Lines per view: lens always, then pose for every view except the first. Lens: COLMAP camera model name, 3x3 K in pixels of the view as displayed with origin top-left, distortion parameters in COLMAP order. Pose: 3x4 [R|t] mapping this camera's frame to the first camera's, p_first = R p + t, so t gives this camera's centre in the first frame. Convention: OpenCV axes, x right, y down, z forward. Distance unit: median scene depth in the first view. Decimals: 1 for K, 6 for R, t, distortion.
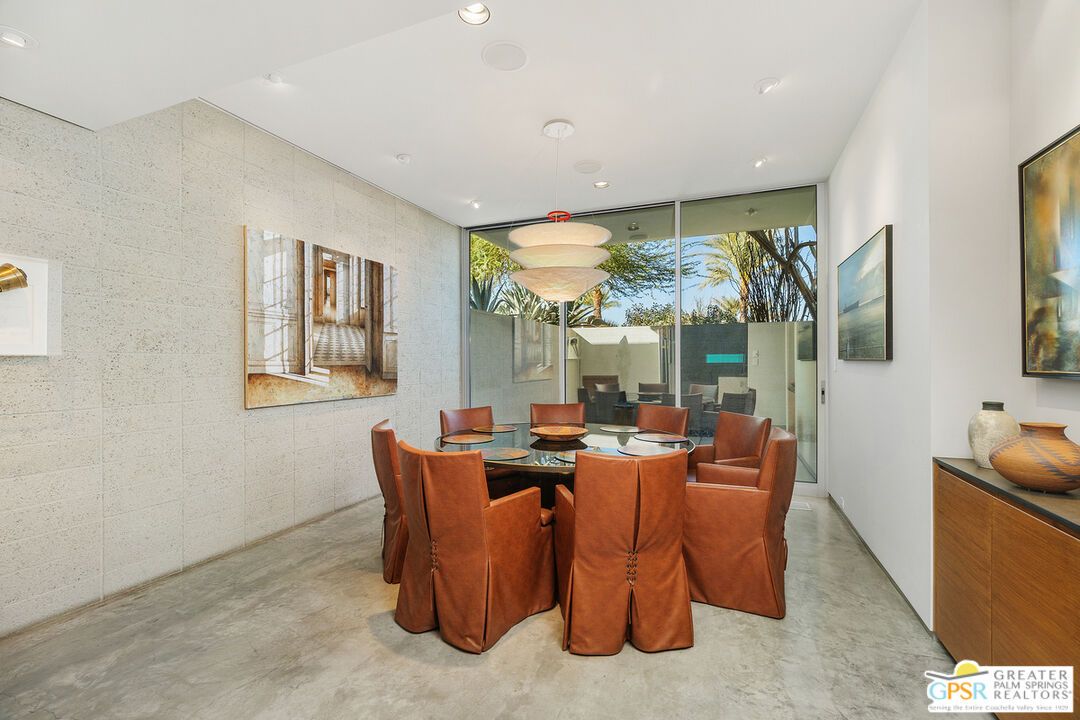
lens RADIAL K [[474.1, 0, 540.0], [0, 474.1, 360.0], [0, 0, 1]] dist [0.000911, 0.000019]
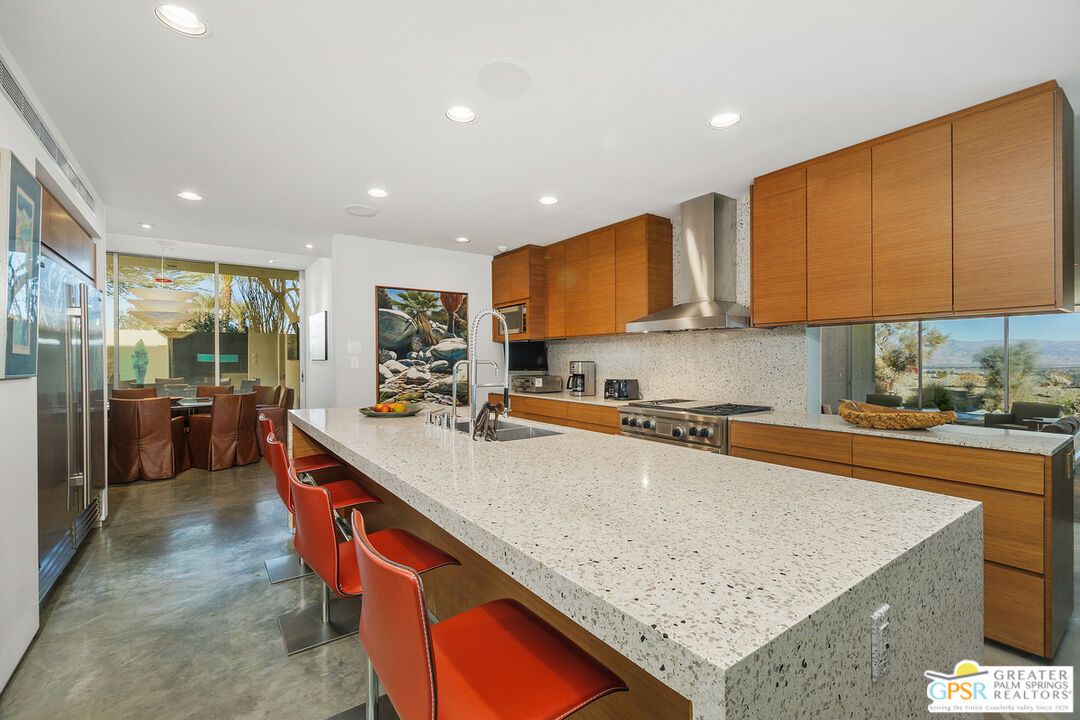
lens RADIAL K [[474.1, 0, 540.0], [0, 474.1, 360.0], [0, 0, 1]] dist [0.000911, 0.000019]
pose [[0.534934, -0.000356, 0.844894, -0.291320], [-0.000435, 1.000000, 0.000696, -0.000717], [-0.844894, -0.000740, 0.534934, -0.480332]]
